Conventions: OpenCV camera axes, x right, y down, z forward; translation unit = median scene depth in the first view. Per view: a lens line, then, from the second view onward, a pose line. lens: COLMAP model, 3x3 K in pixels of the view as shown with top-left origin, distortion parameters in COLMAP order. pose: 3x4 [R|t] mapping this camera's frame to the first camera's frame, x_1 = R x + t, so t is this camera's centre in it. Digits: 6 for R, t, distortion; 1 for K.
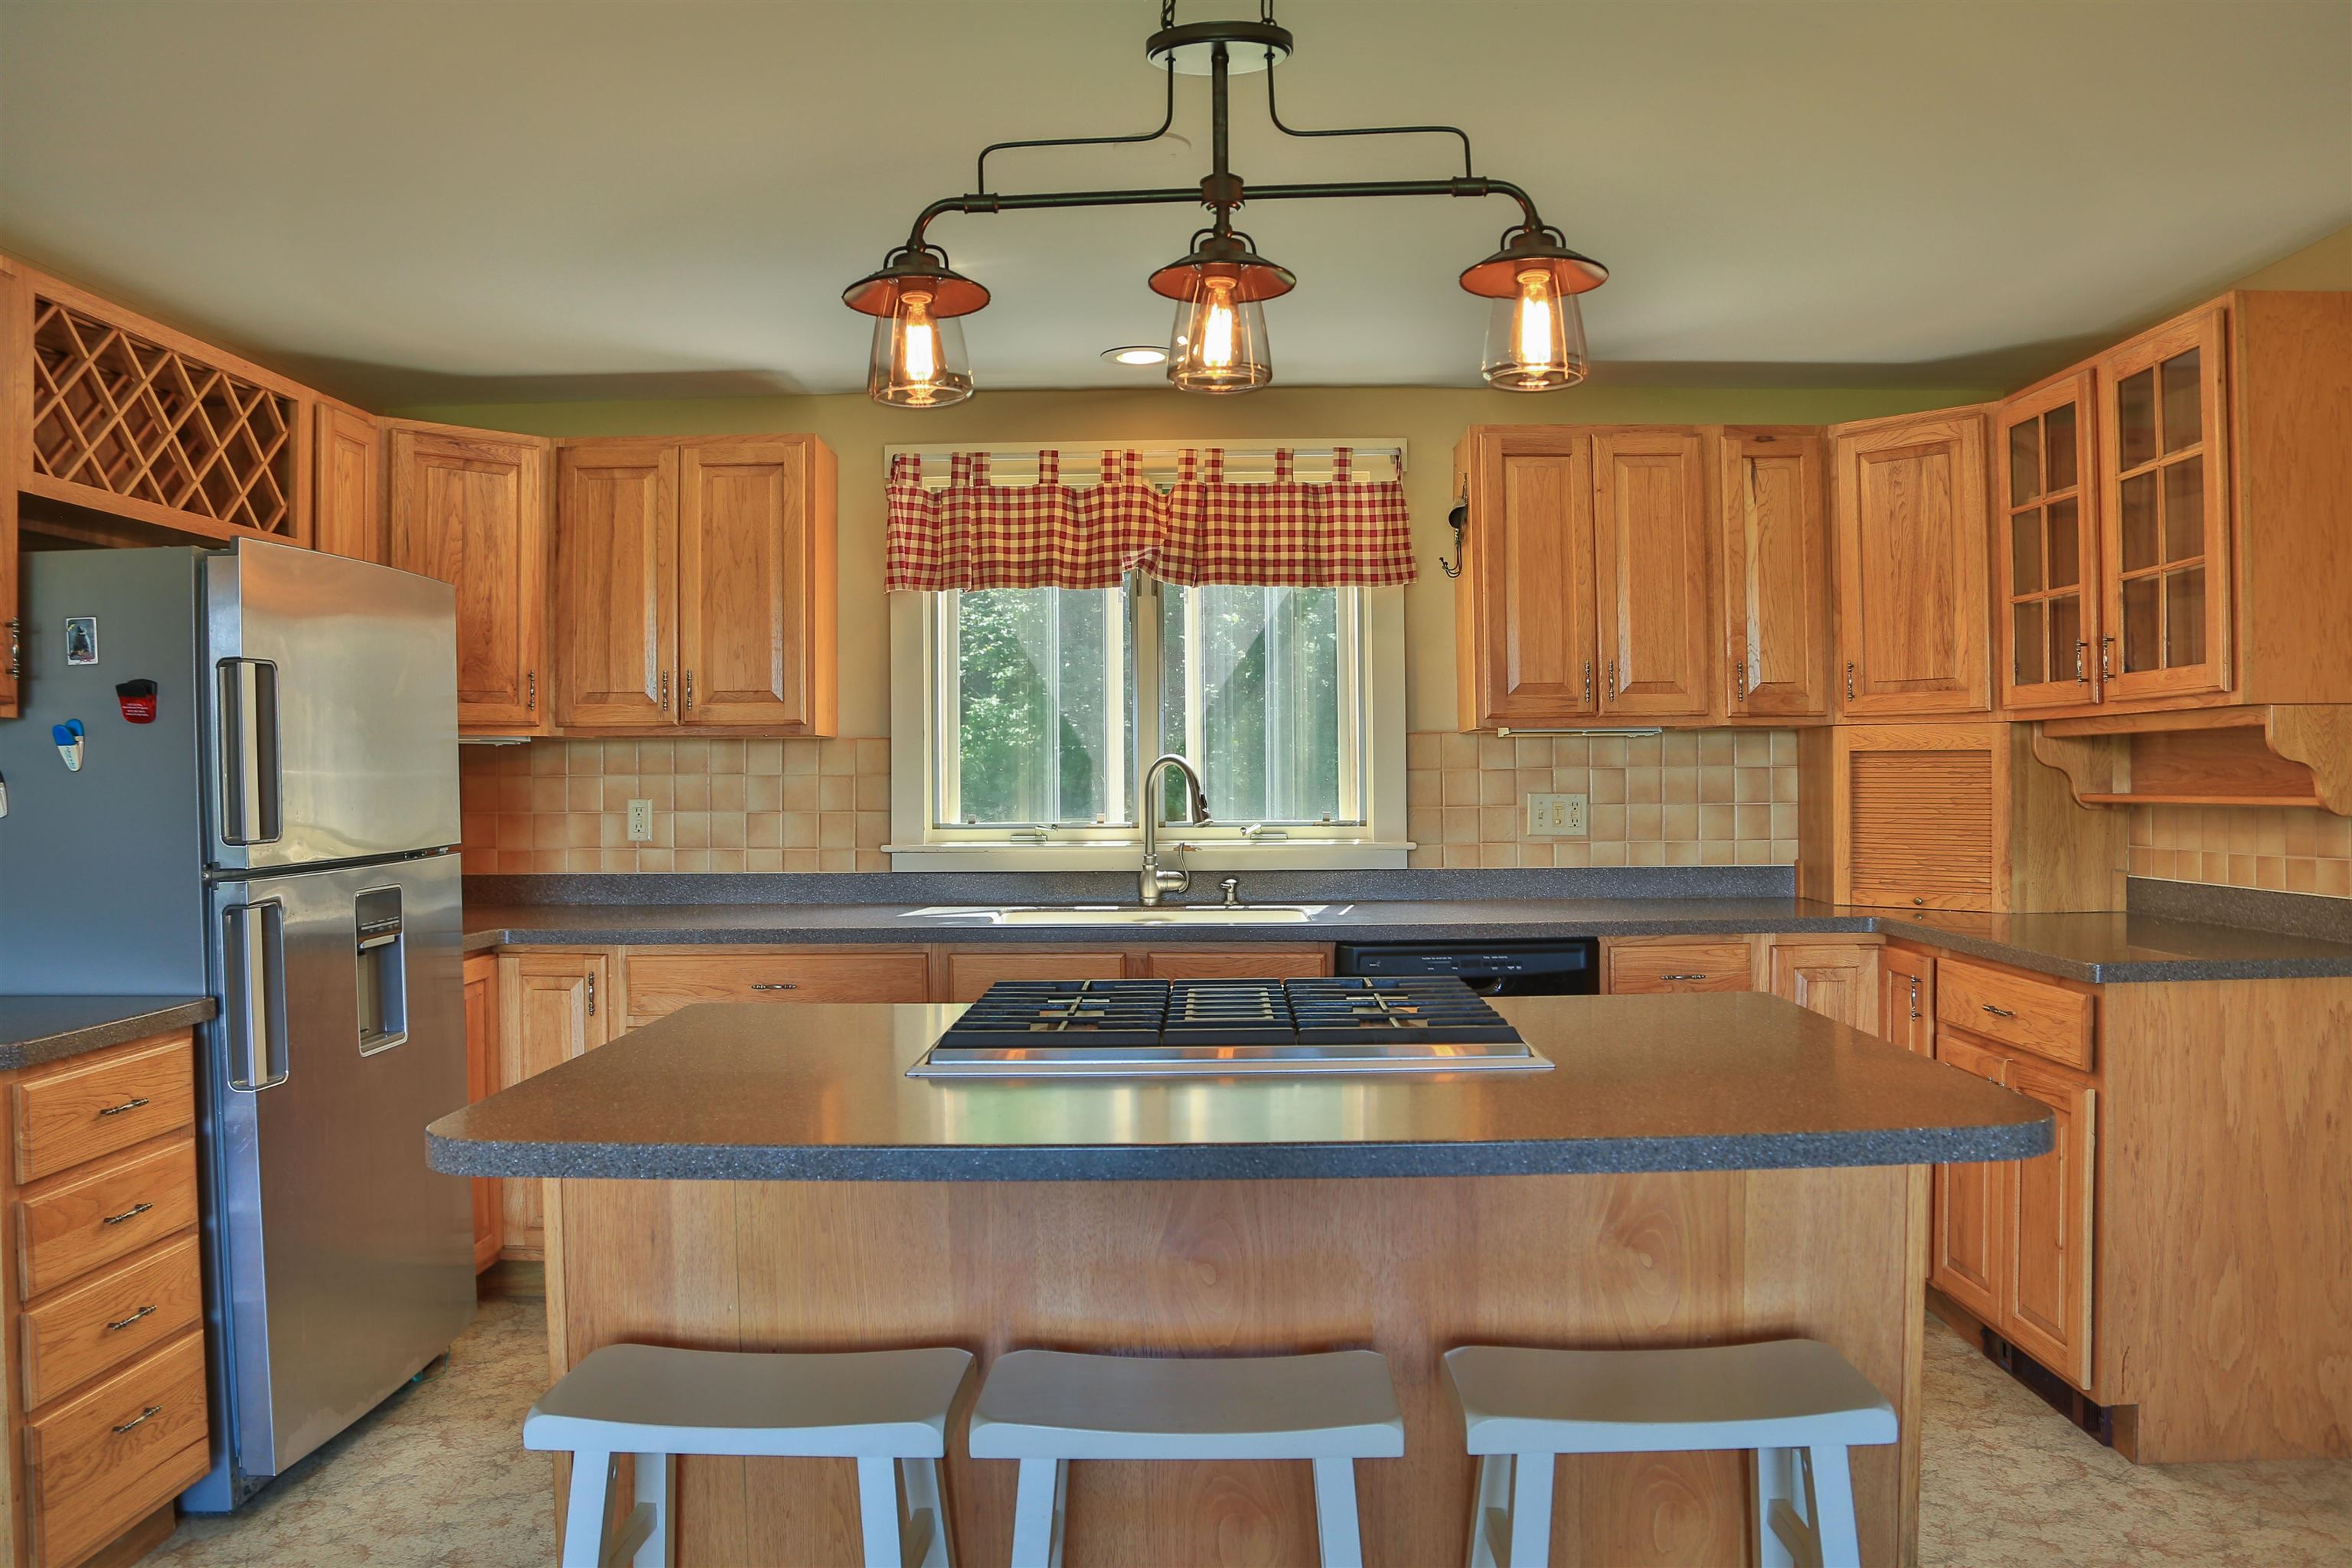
lens RADIAL K [[1675.1, 0, 1184.7], [0, 1675.1, 790.1], [0, 0, 1]] dist [-0.139292, 0.091205]
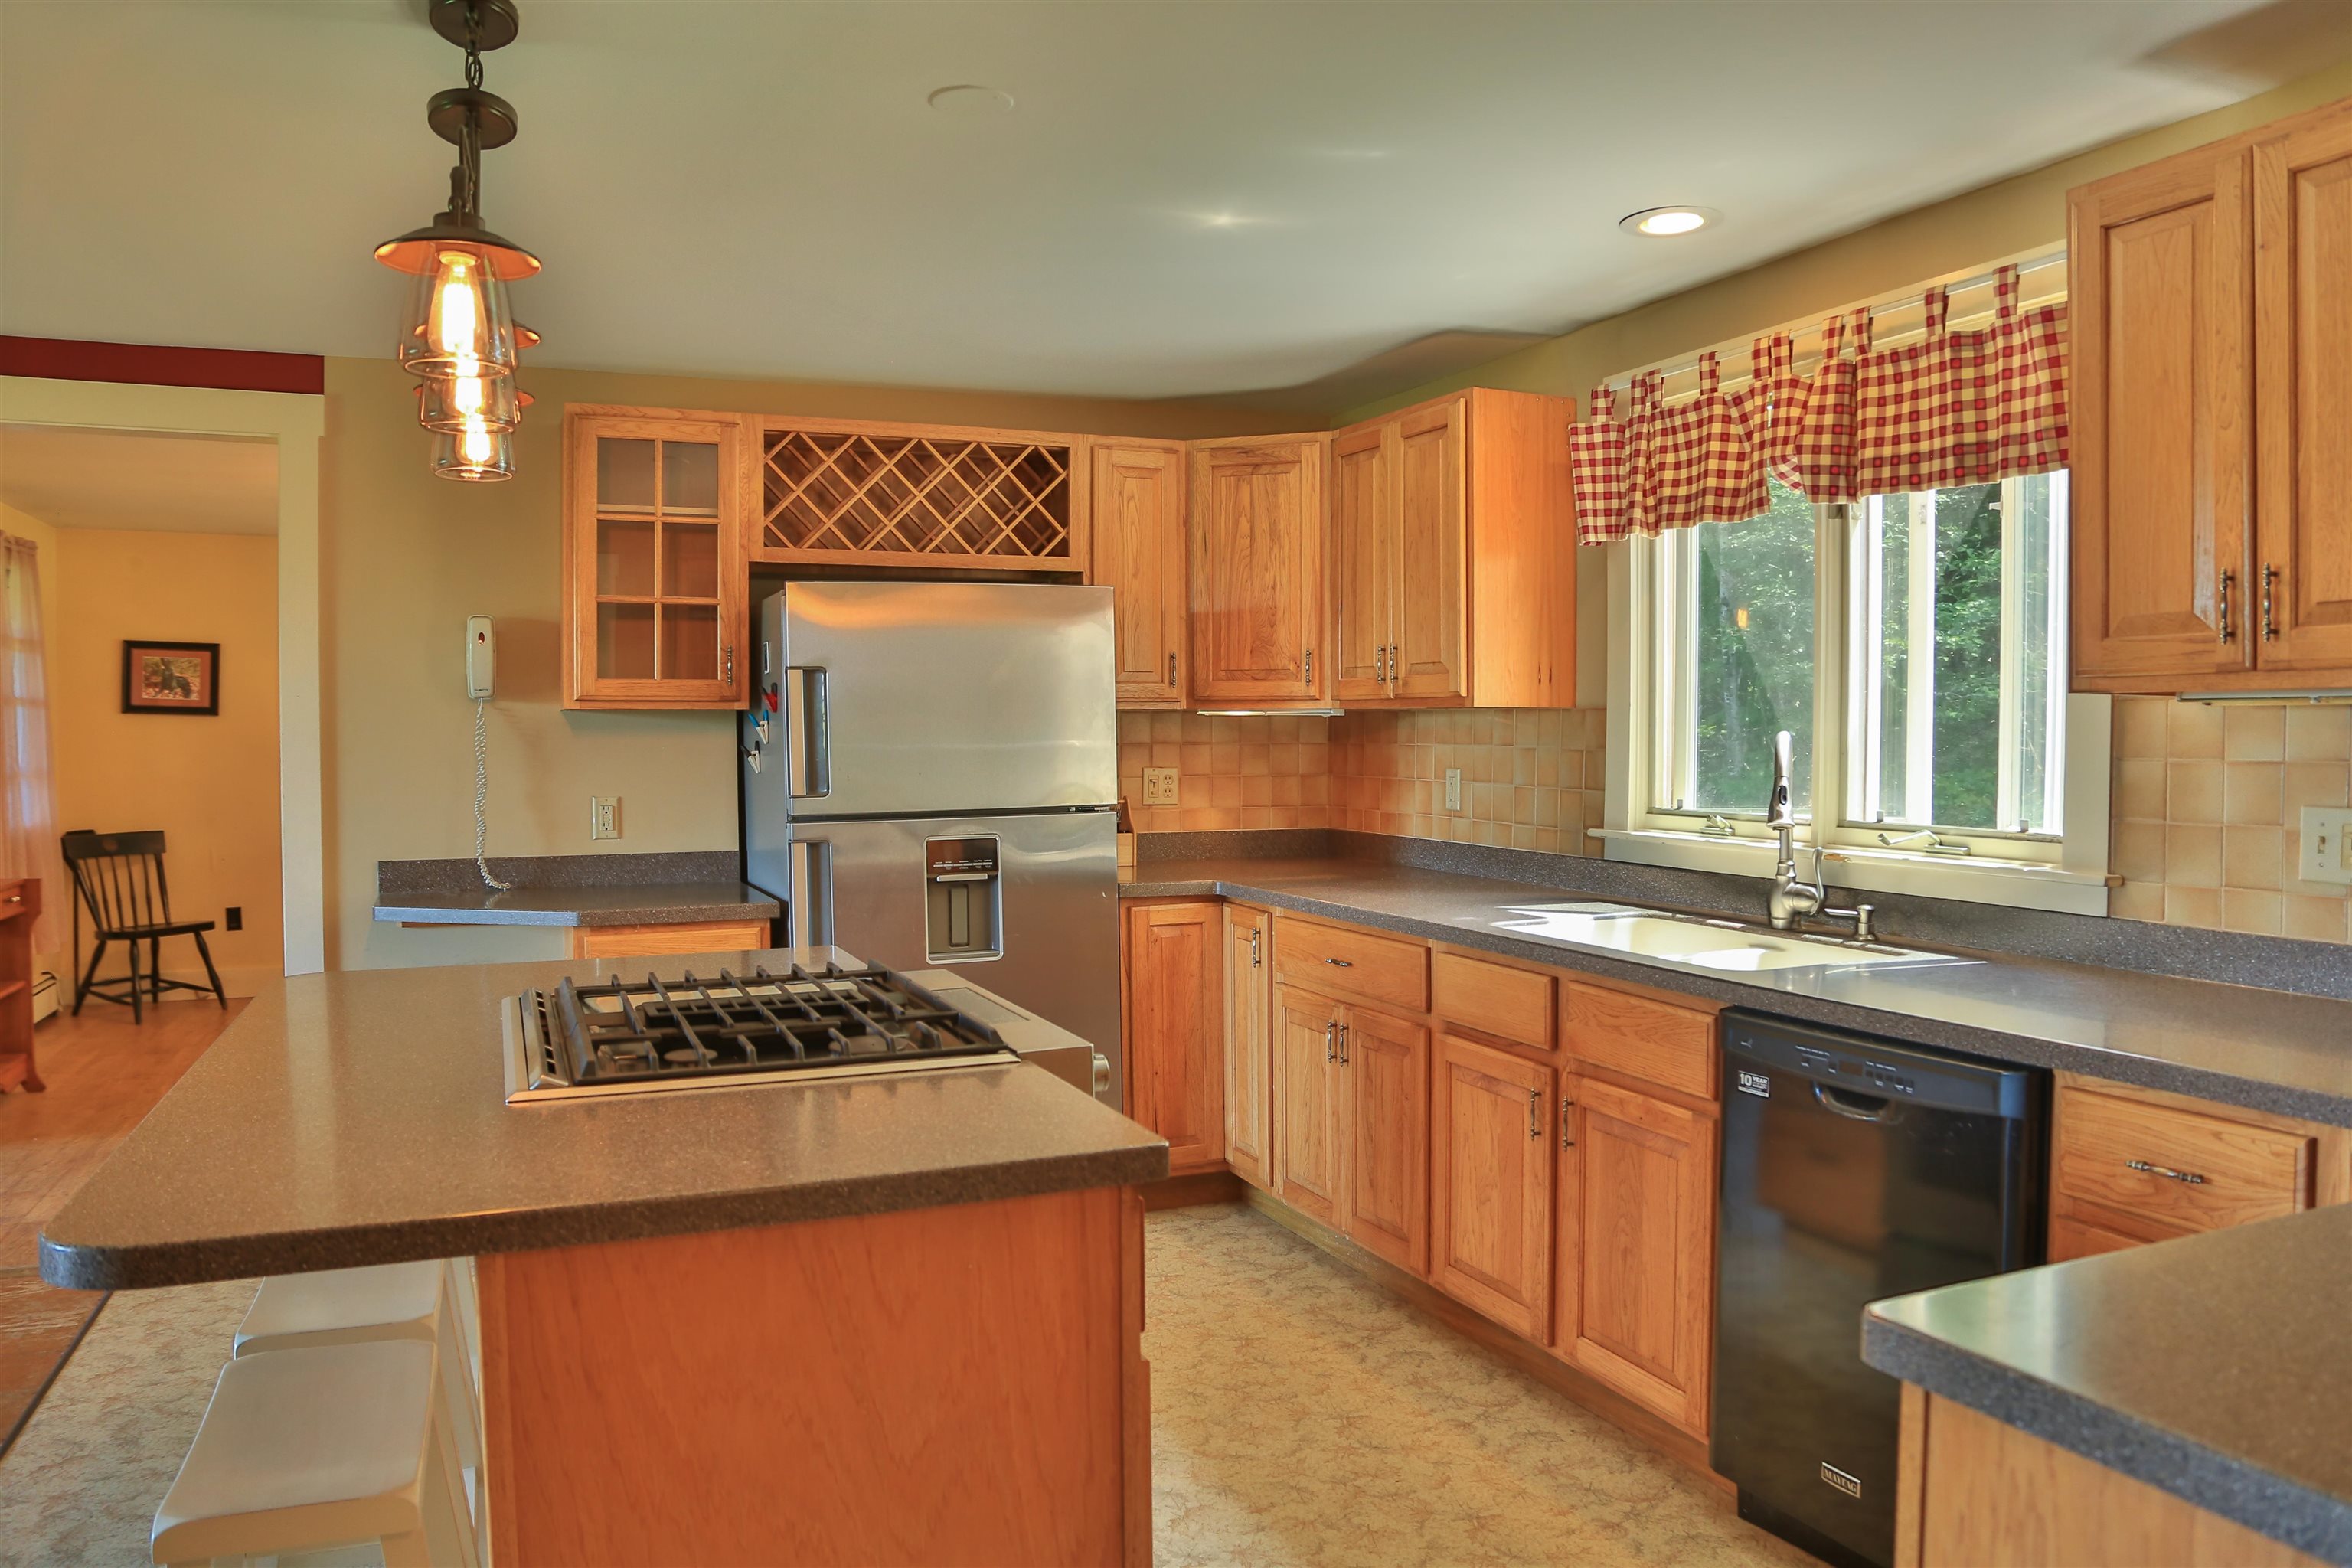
lens RADIAL K [[1675.1, 0, 1184.7], [0, 1675.1, 790.1], [0, 0, 1]] dist [-0.139292, 0.091205]
pose [[0.404589, 0.040715, -0.913592, 0.554003], [-0.009209, 0.999139, 0.040449, -0.022163], [0.914452, -0.007952, 0.404615, 0.447134]]
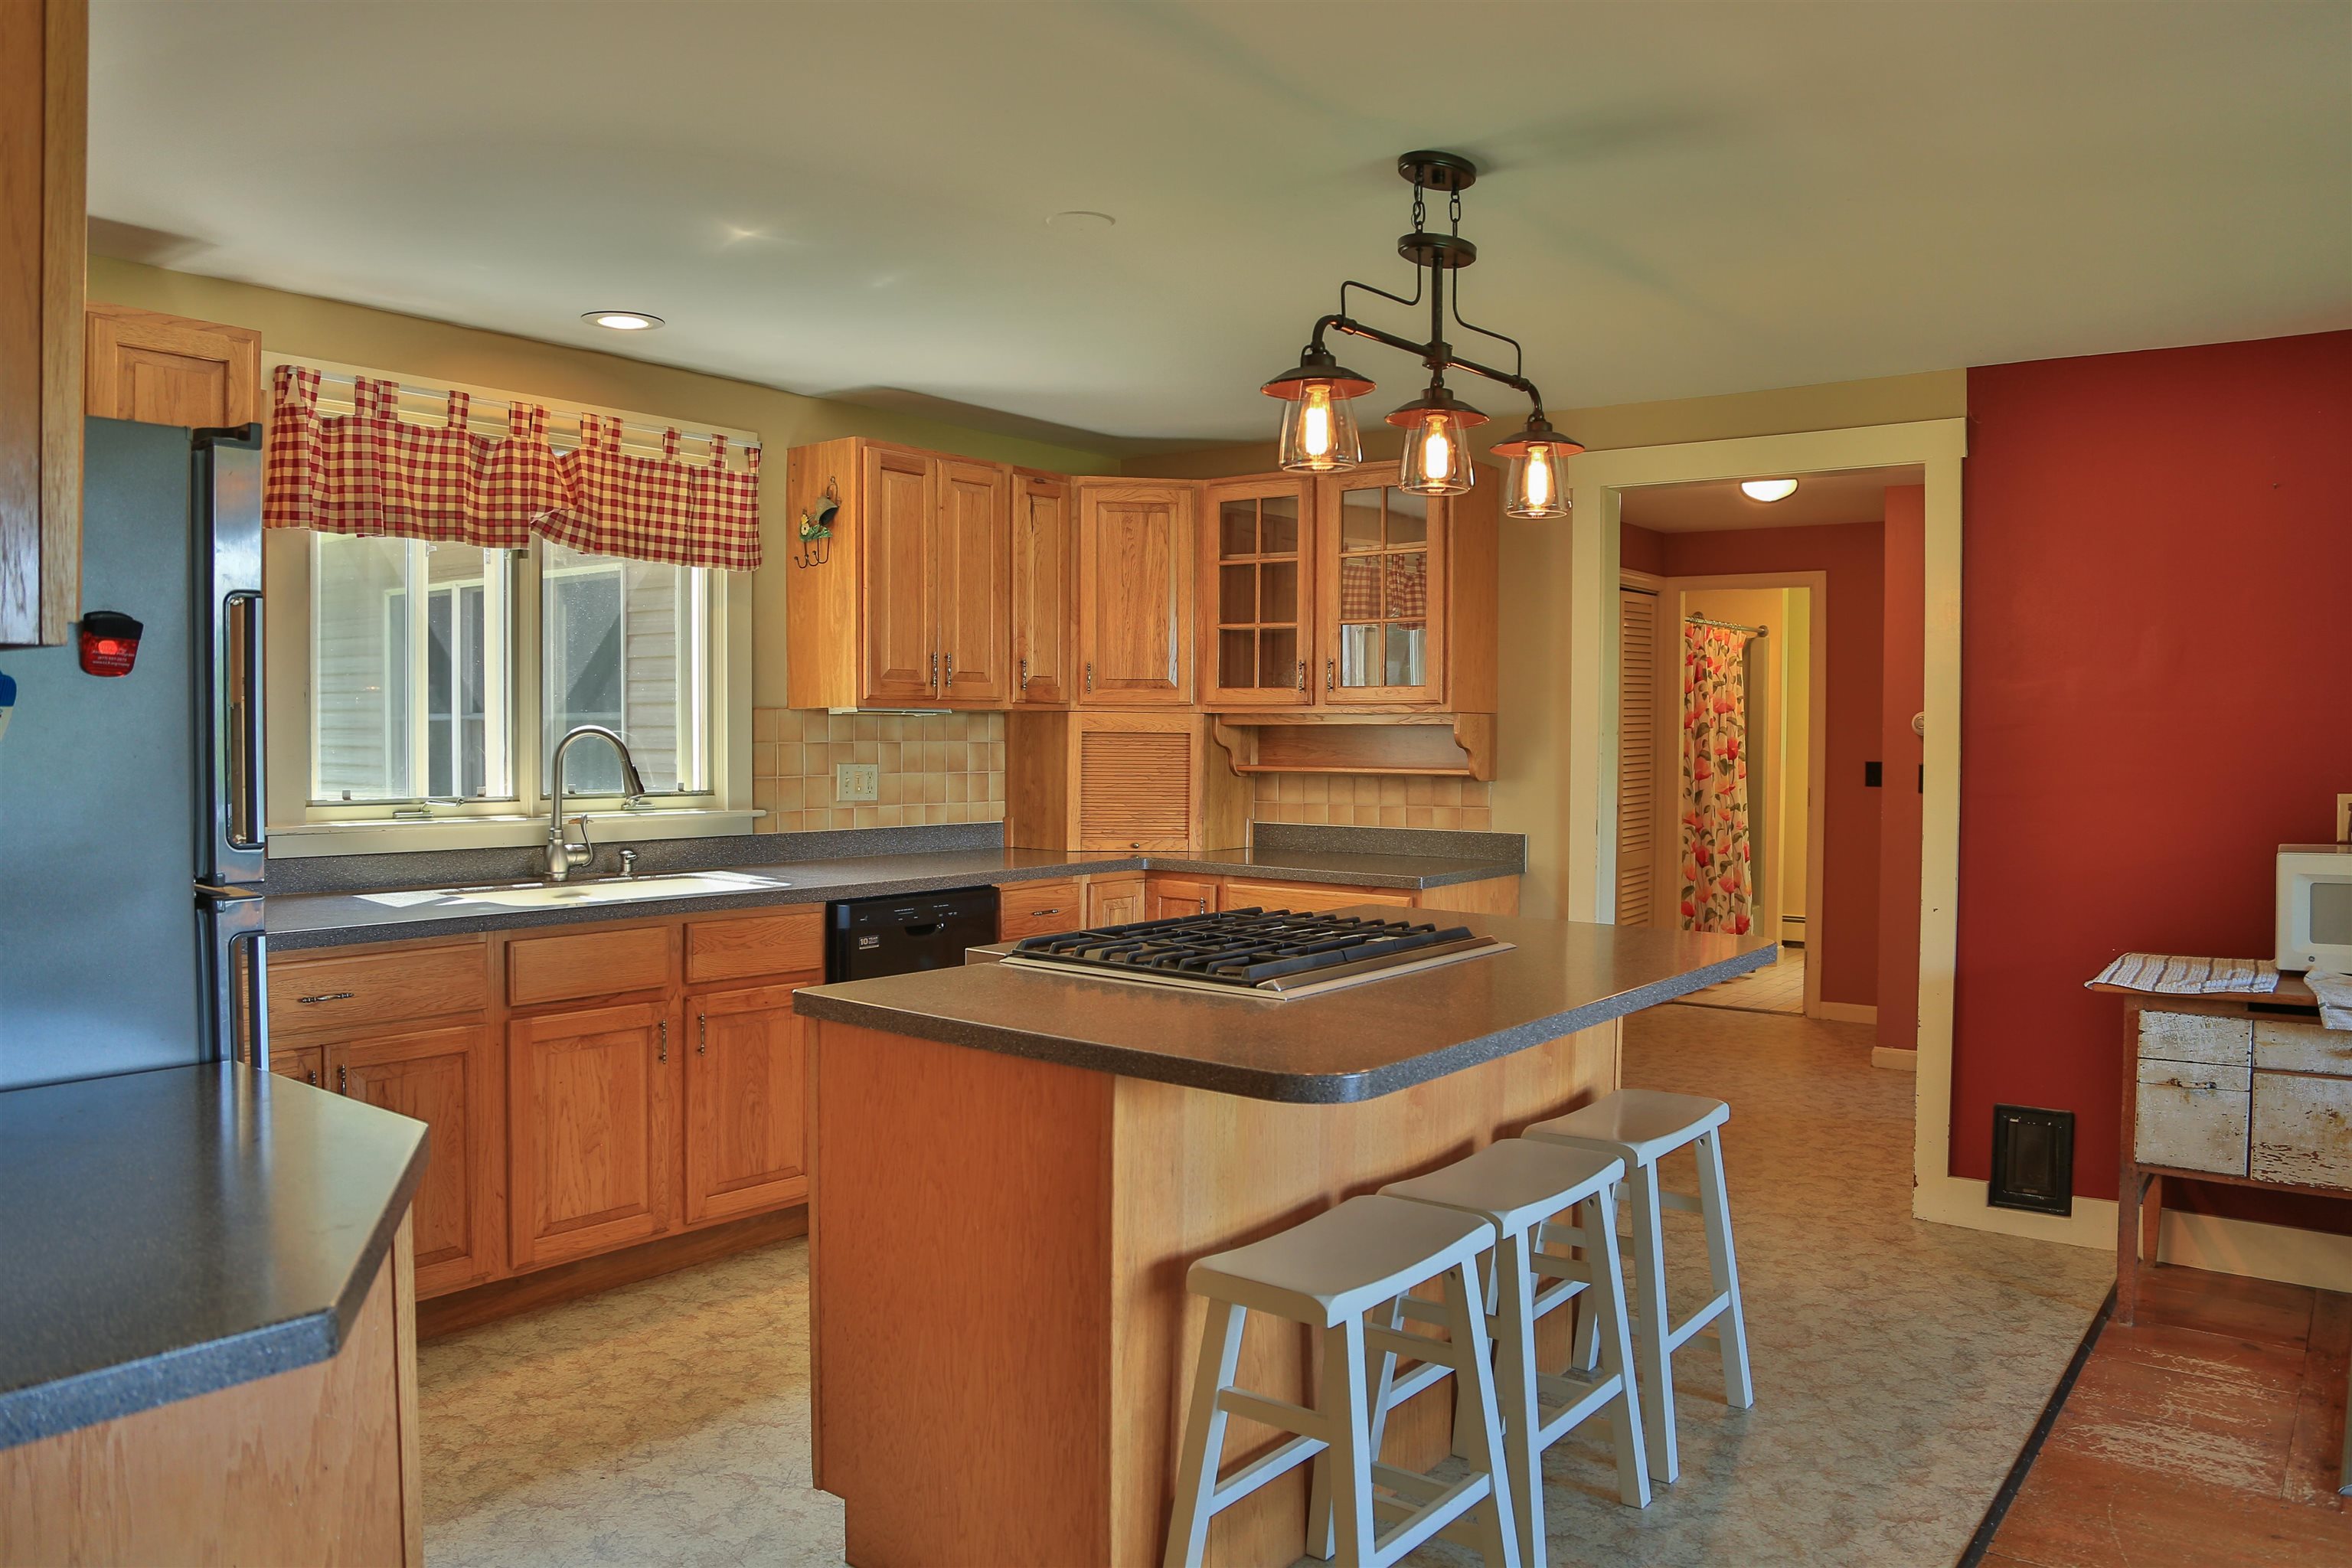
lens RADIAL K [[1675.1, 0, 1184.7], [0, 1675.1, 790.1], [0, 0, 1]] dist [-0.139292, 0.091205]
pose [[0.597356, -0.013612, 0.801861, -0.567352], [-0.006087, 0.999750, 0.021506, -0.006370], [-0.801953, -0.017728, 0.597124, 0.140821]]
